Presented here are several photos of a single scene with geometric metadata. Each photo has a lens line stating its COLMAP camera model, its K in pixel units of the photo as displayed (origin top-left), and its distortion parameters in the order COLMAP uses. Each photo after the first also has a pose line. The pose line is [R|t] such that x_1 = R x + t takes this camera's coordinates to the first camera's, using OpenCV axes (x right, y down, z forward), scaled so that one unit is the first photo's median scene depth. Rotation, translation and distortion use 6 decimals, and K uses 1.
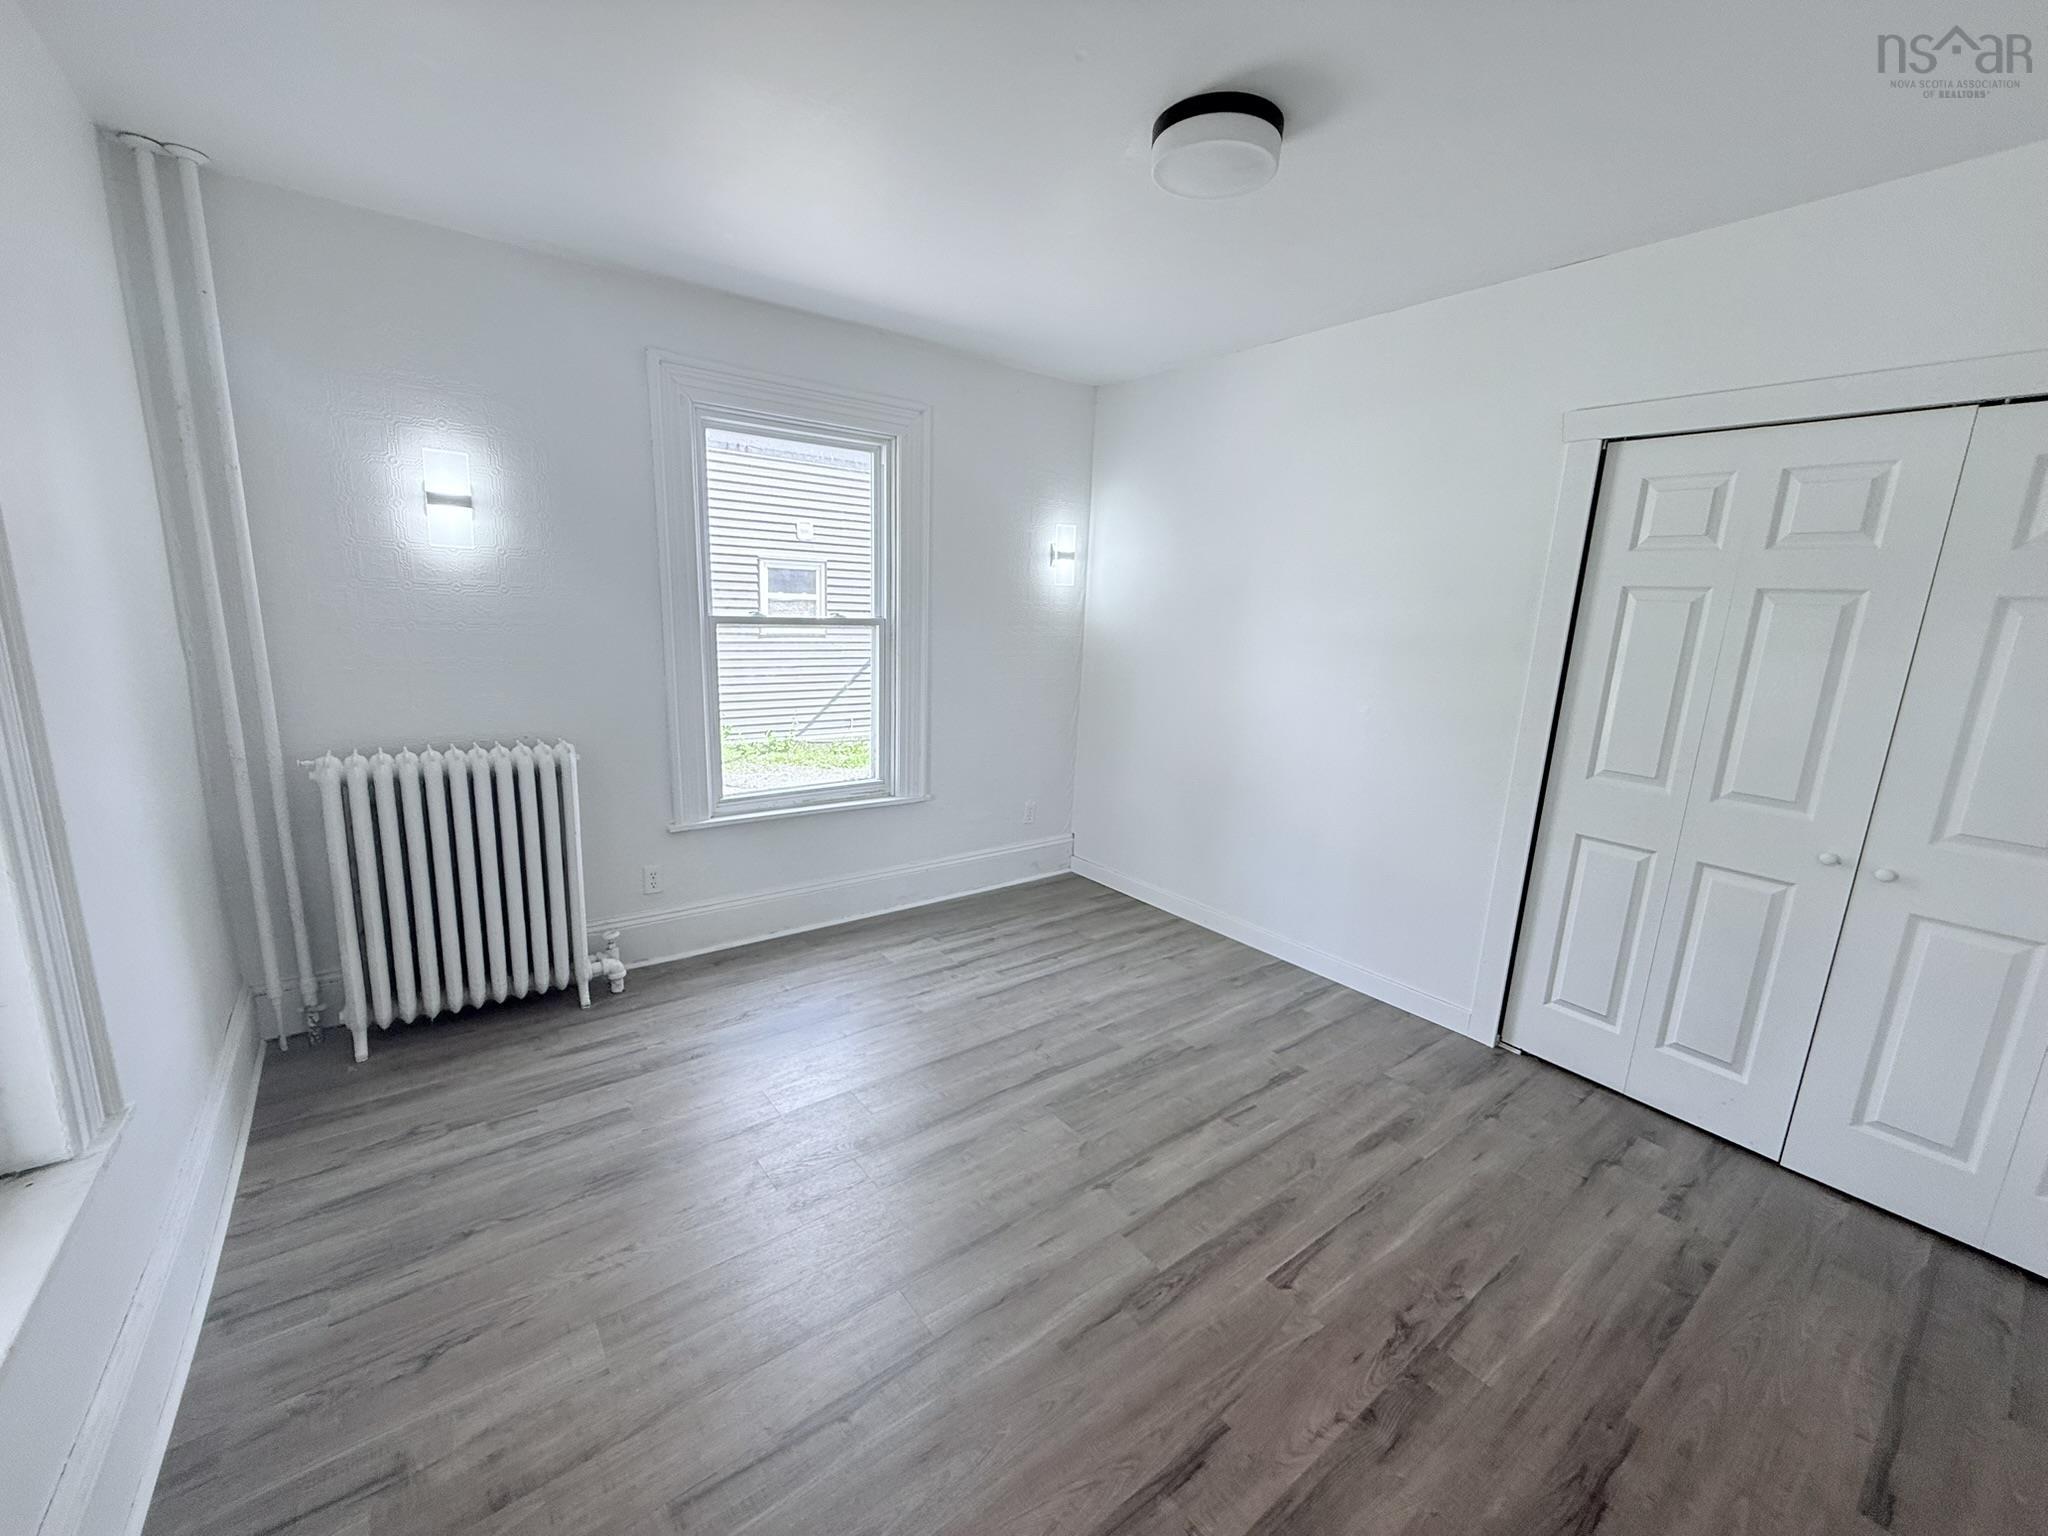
lens RADIAL K [[817.7, 0, 1021.5], [0, 817.7, 763.3], [0, 0, 1]] dist [-0.001487, 0.000128]
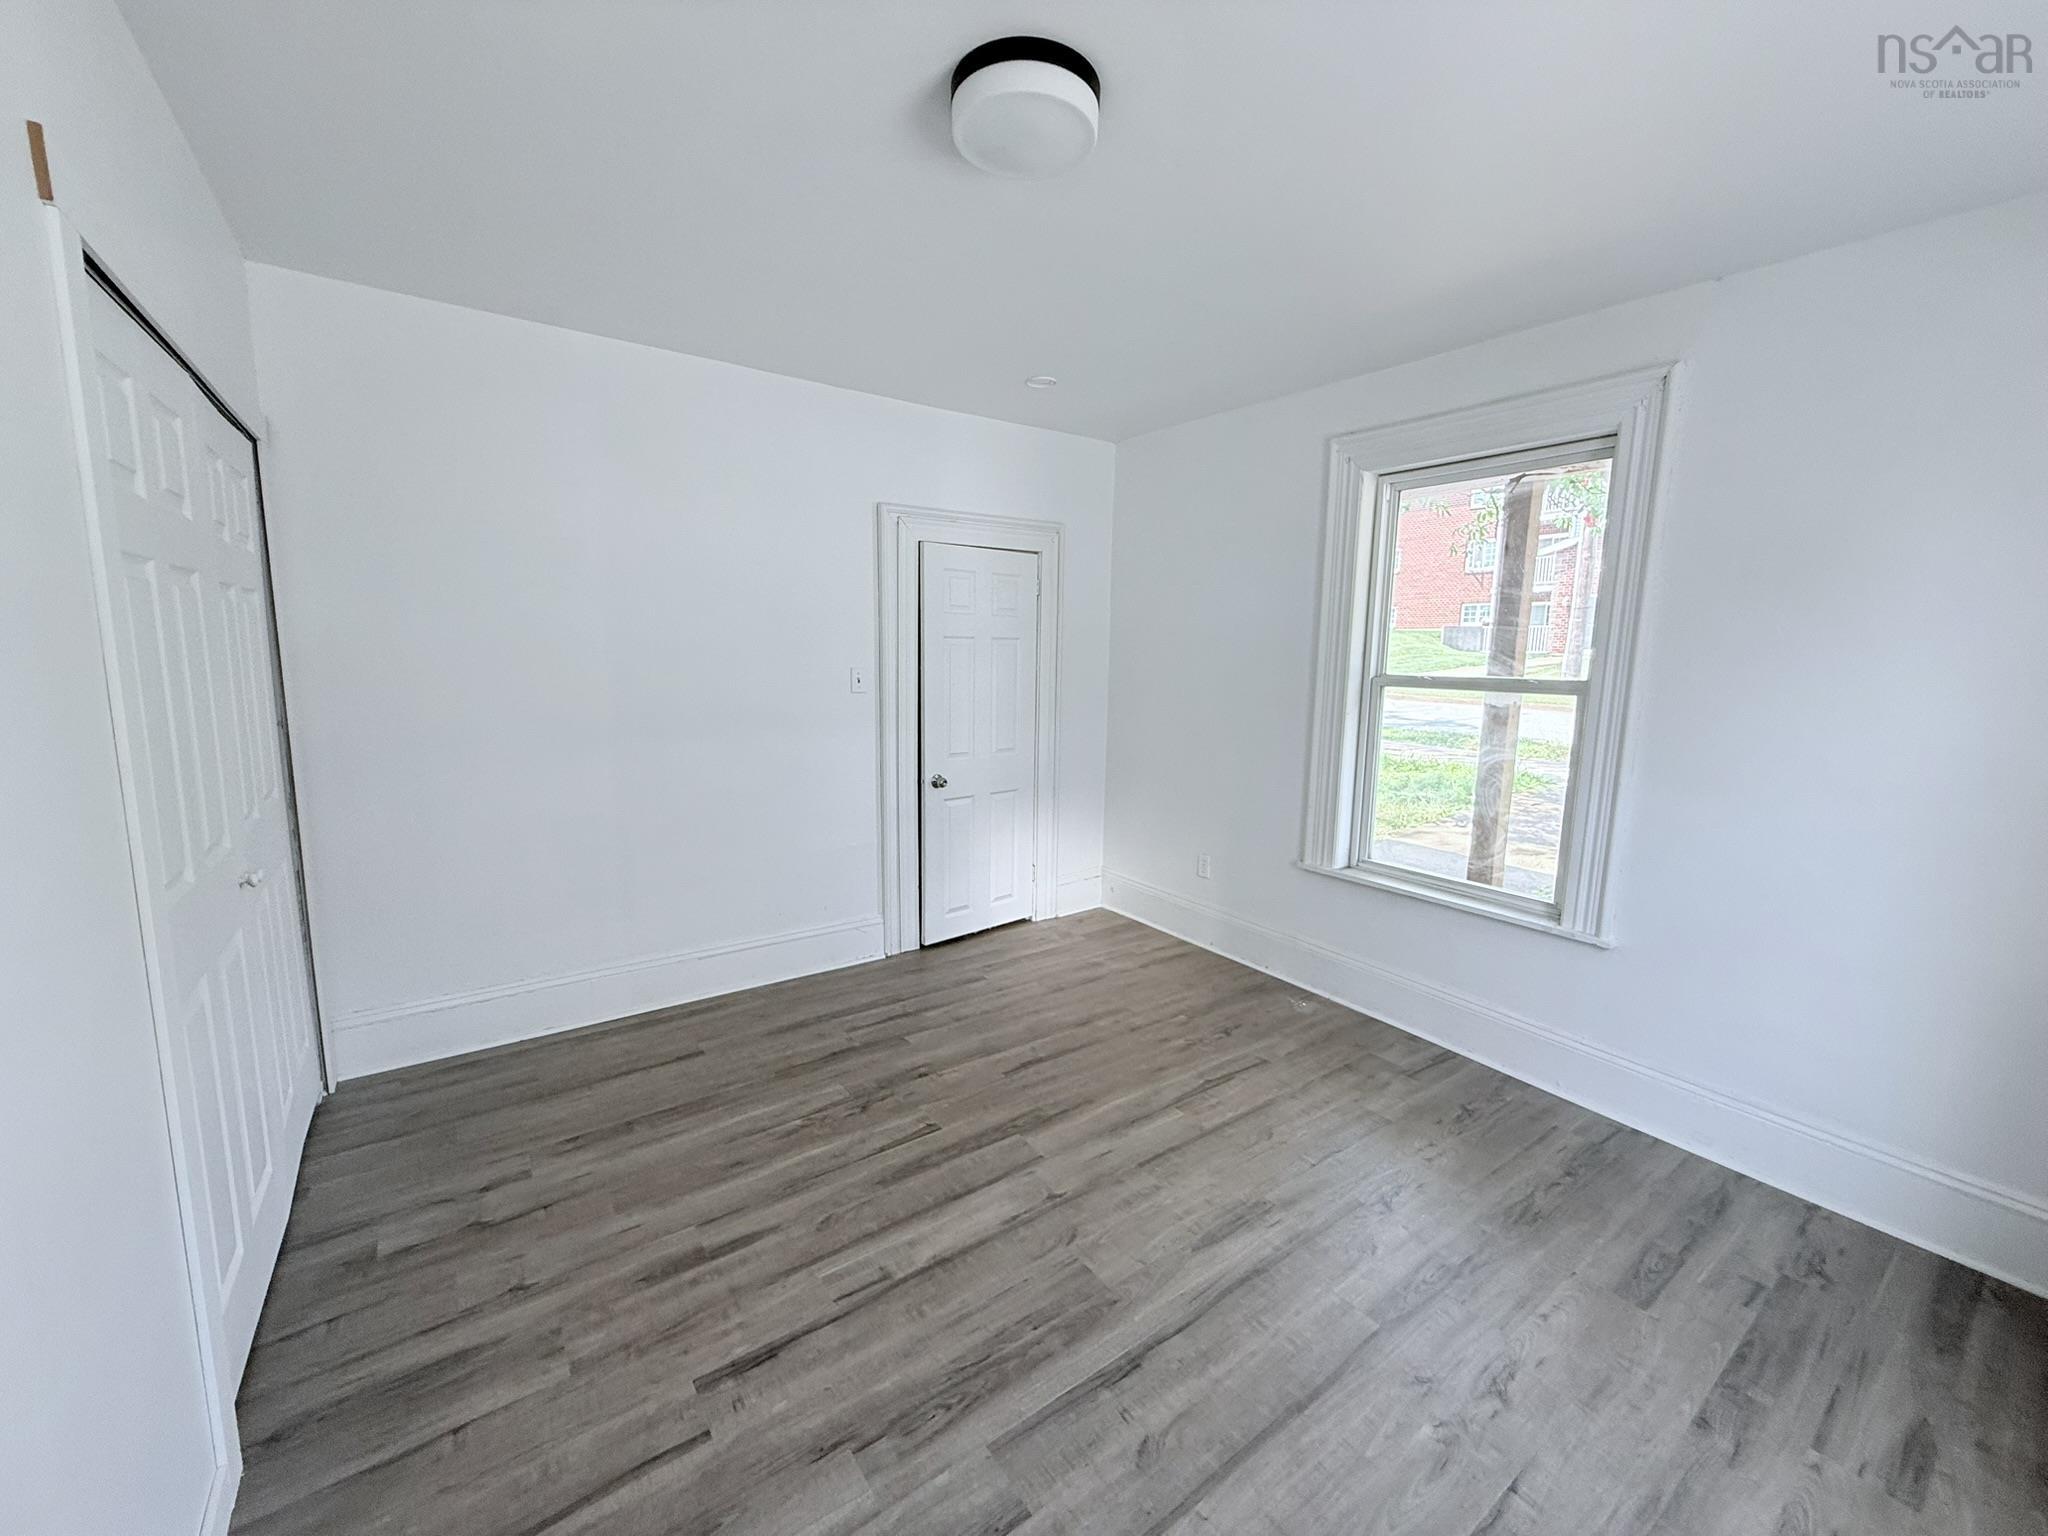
lens RADIAL K [[817.7, 0, 1021.5], [0, 817.7, 763.3], [0, 0, 1]] dist [-0.001487, 0.000128]
pose [[-0.997741, -0.065641, 0.014272, 0.159075], [-0.057045, 0.940136, 0.335992, -0.338438], [-0.035473, 0.334419, -0.941757, 1.741943]]
